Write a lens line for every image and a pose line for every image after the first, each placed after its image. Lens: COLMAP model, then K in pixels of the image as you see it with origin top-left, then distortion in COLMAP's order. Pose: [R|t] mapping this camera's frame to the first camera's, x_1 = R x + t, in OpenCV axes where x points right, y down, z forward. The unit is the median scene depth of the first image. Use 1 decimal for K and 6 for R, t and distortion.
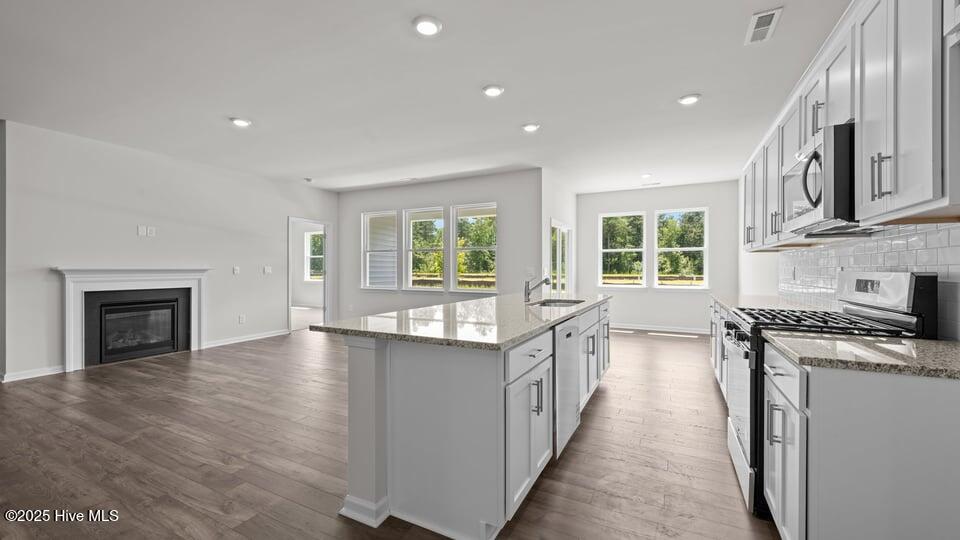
lens RADIAL K [[381.1, 0, 475.3], [0, 381.1, 270.7], [0, 0, 1]] dist [0.000066, 0.000222]
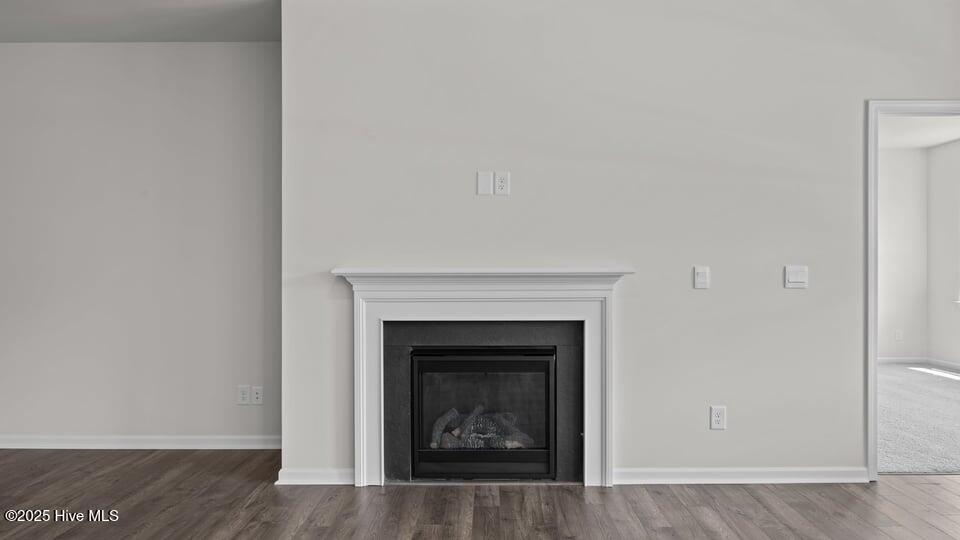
lens RADIAL K [[641.6, 0, 480.9], [0, 641.6, 272.6], [0, 0, 1]] dist [-0.006904, 0.000325]
pose [[0.459992, 0.004235, -0.887913, -0.225315], [-0.002700, 0.999991, 0.003370, -0.006285], [0.887919, 0.000847, 0.460000, 0.623469]]
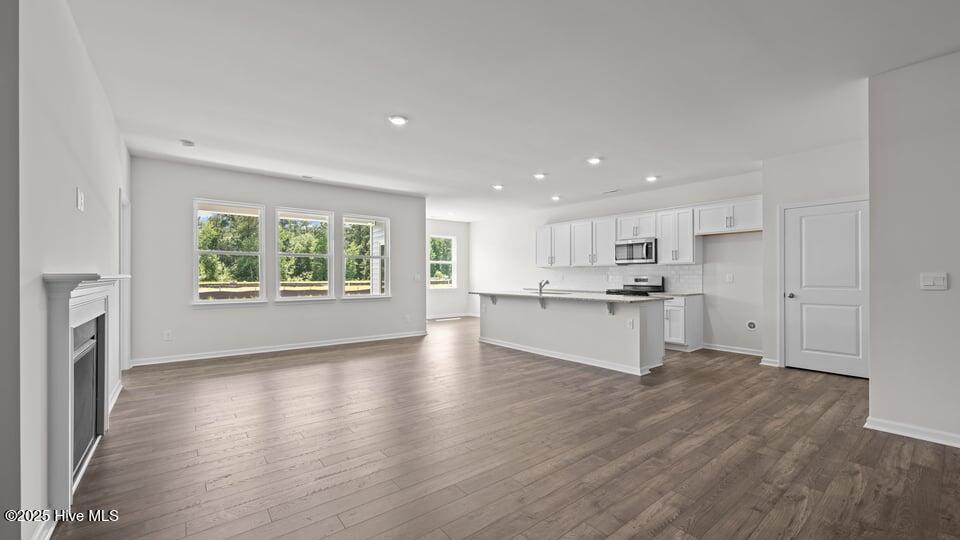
lens RADIAL K [[385.9, 0, 482.8], [0, 385.9, 274.4], [0, 0, 1]] dist [0.000174, 0.000033]
pose [[0.406205, -0.000206, 0.913782, -1.034916], [0.007010, 0.999971, -0.002891, -0.004708], [-0.913755, 0.007581, 0.406195, 0.313208]]
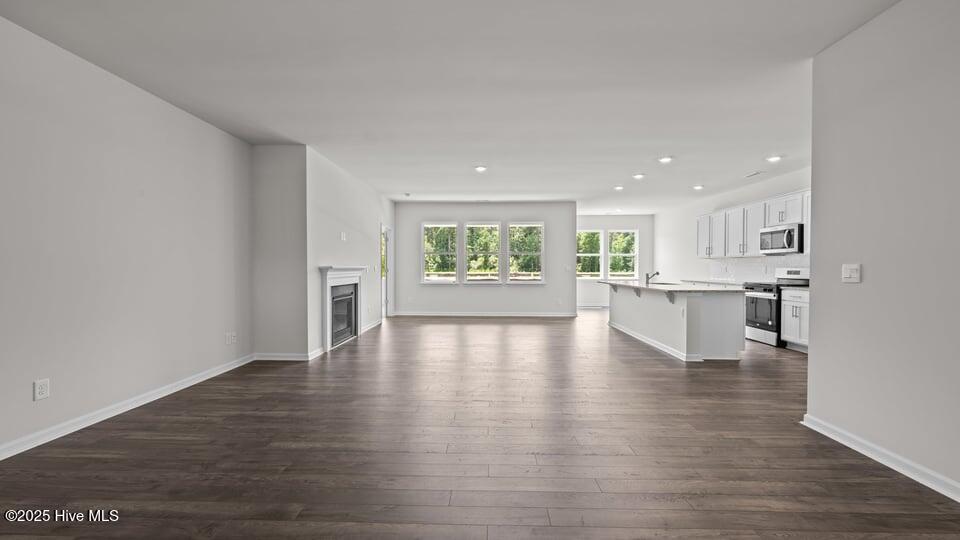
lens RADIAL K [[381.1, 0, 475.3], [0, 381.1, 270.7], [0, 0, 1]] dist [0.000066, 0.000222]
pose [[0.903359, -0.006011, 0.428843, -0.939492], [0.004242, 0.999978, 0.005081, -0.000317], [-0.428864, -0.002771, 0.903365, -0.245191]]
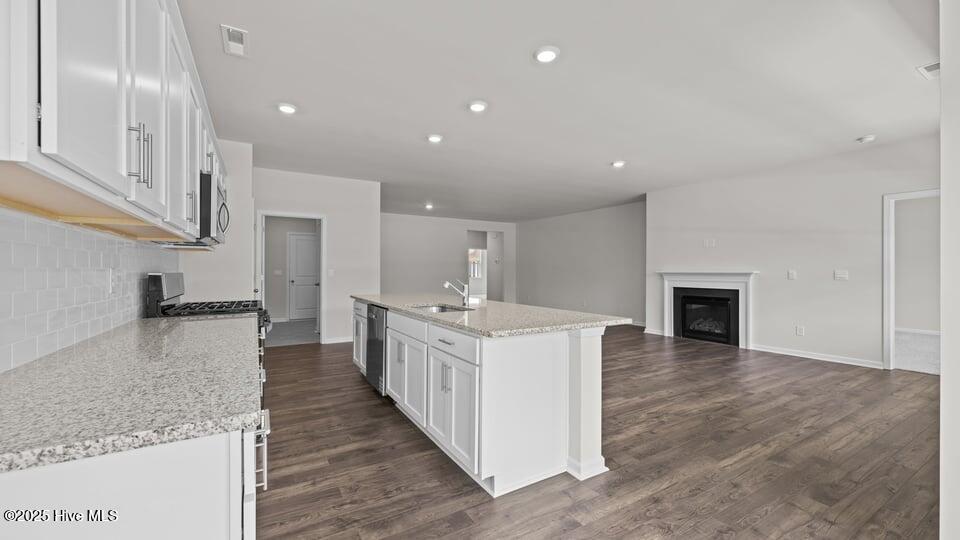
lens RADIAL K [[381.1, 0, 475.3], [0, 381.1, 270.7], [0, 0, 1]] dist [0.000066, 0.000222]
pose [[-0.527193, -0.003947, -0.849736, 0.594966], [-0.008955, 0.999959, 0.000912, -0.004387], [0.849698, 0.008090, -0.527207, 0.951152]]
